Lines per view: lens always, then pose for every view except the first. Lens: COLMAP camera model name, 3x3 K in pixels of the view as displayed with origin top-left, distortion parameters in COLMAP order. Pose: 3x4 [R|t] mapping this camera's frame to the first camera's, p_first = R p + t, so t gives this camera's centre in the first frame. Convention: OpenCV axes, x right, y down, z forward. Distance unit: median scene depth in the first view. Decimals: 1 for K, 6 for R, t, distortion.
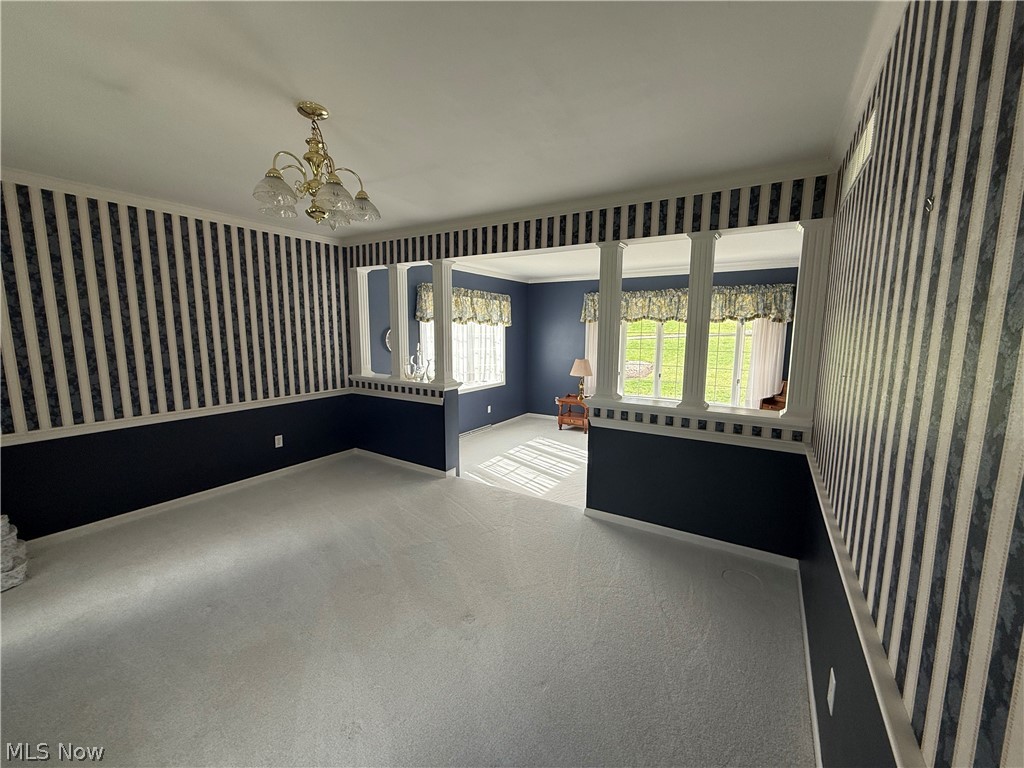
lens RADIAL K [[409.2, 0, 509.8], [0, 409.2, 384.9], [0, 0, 1]] dist [0.000765, 0.000500]
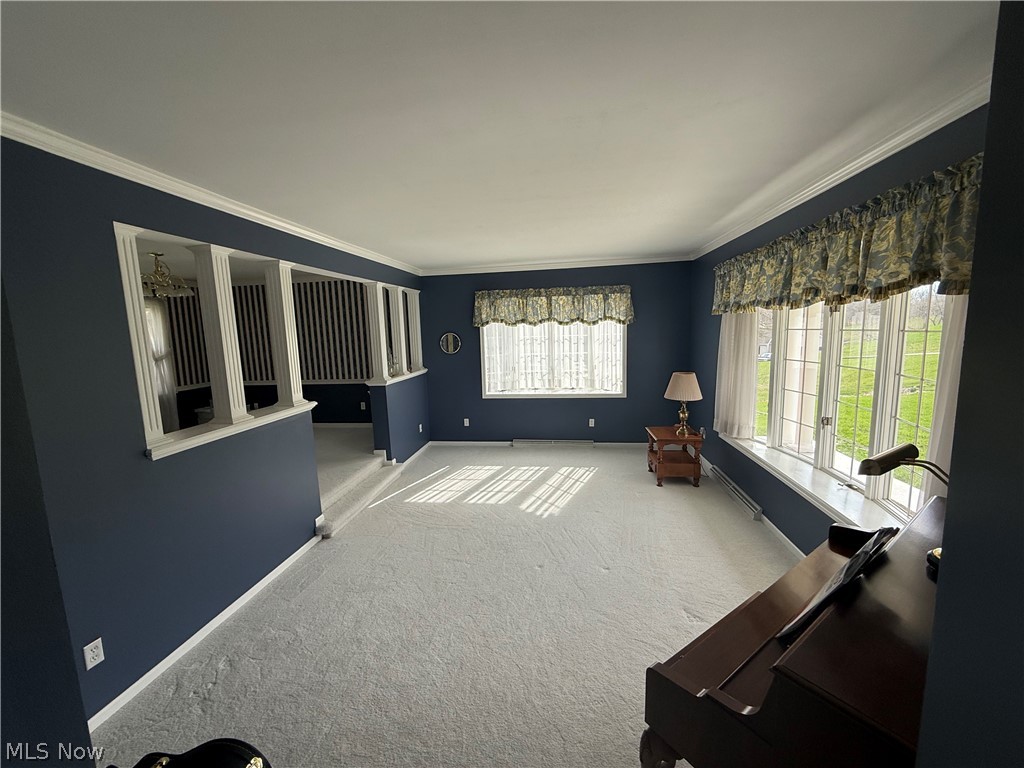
lens RADIAL K [[409.2, 0, 508.6], [0, 409.2, 382.8], [0, 0, 1]] dist [0.000765, 0.000500]
pose [[0.399903, 0.101824, -0.910884, 0.810570], [-0.088401, 0.993462, 0.072245, -0.087159], [0.912284, 0.051632, 0.406290, 0.610516]]
